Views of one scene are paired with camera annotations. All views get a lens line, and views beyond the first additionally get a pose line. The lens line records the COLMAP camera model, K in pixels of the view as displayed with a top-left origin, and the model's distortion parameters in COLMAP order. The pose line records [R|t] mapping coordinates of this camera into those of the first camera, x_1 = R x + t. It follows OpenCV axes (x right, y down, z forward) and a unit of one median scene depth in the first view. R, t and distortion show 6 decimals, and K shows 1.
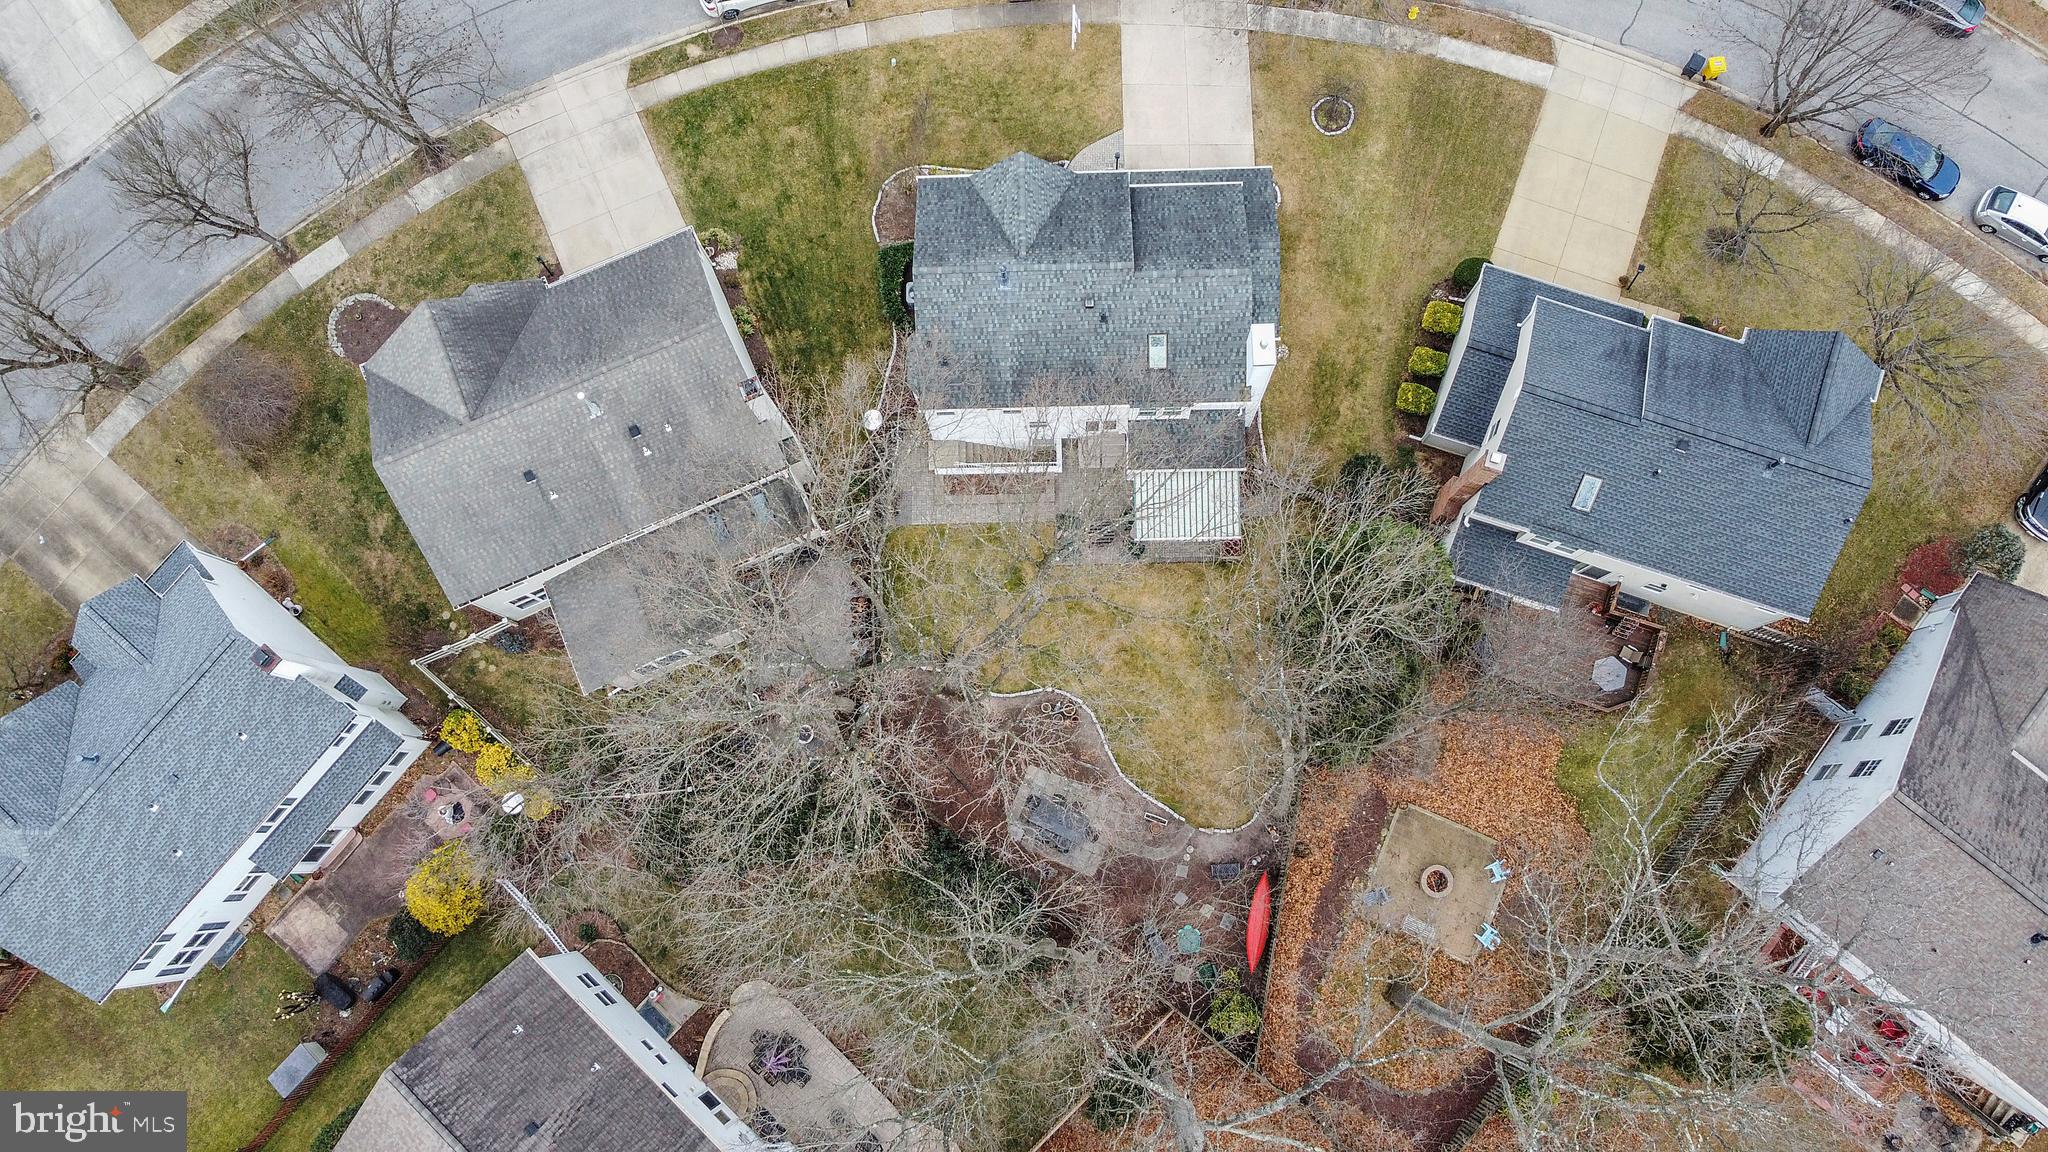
lens RADIAL K [[1516.9, 0, 1023.7], [0, 1516.9, 580.4], [0, 0, 1]] dist [0.002432, -0.002825]
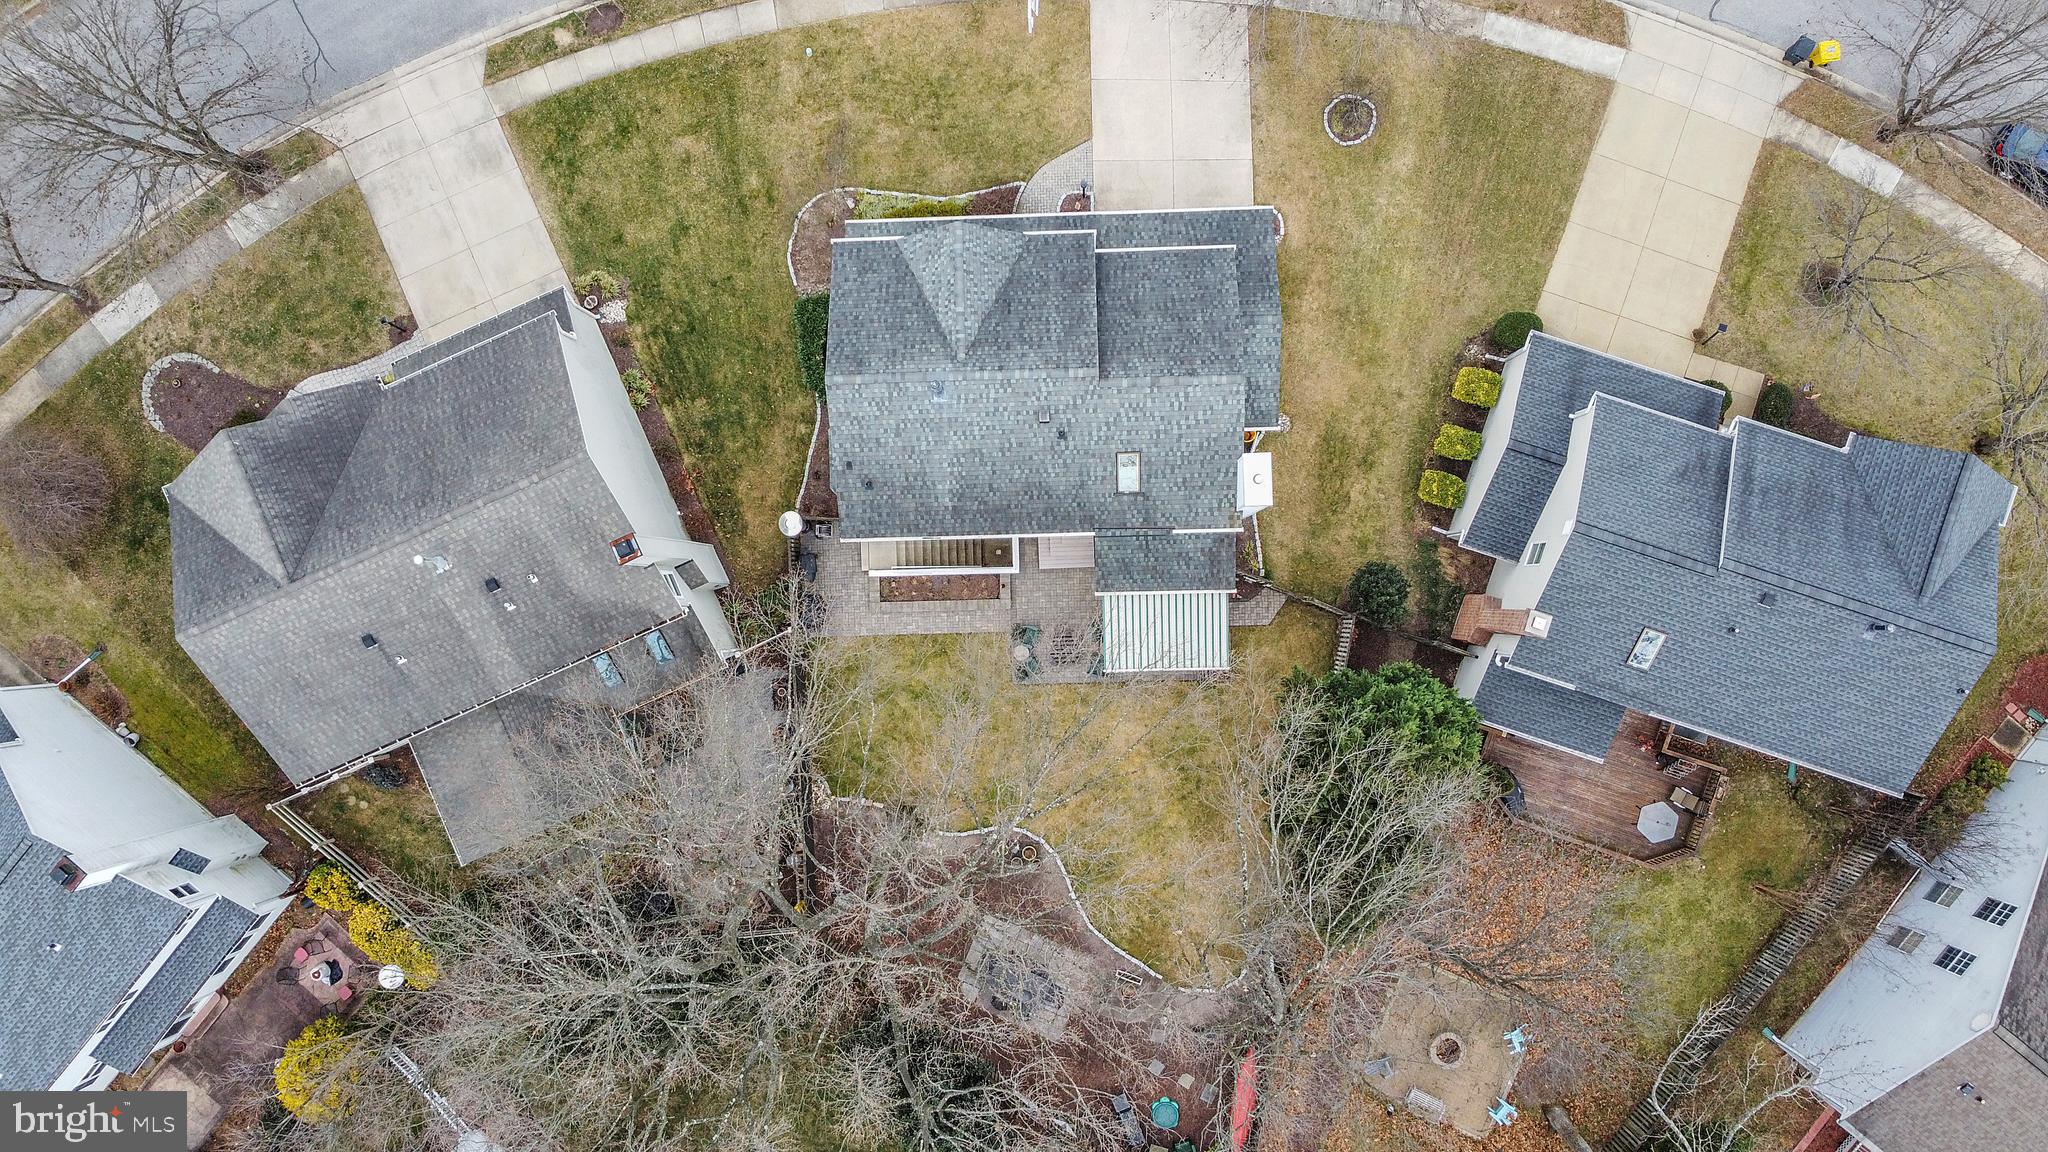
lens RADIAL K [[1516.9, 0, 1024.3], [0, 1516.9, 571.9], [0, 0, 1]] dist [0.002432, -0.002825]
pose [[0.999943, -0.009702, -0.004501, 0.032610], [0.010290, 0.987475, 0.157442, -0.210050], [0.002918, -0.157480, 0.987518, 0.169953]]
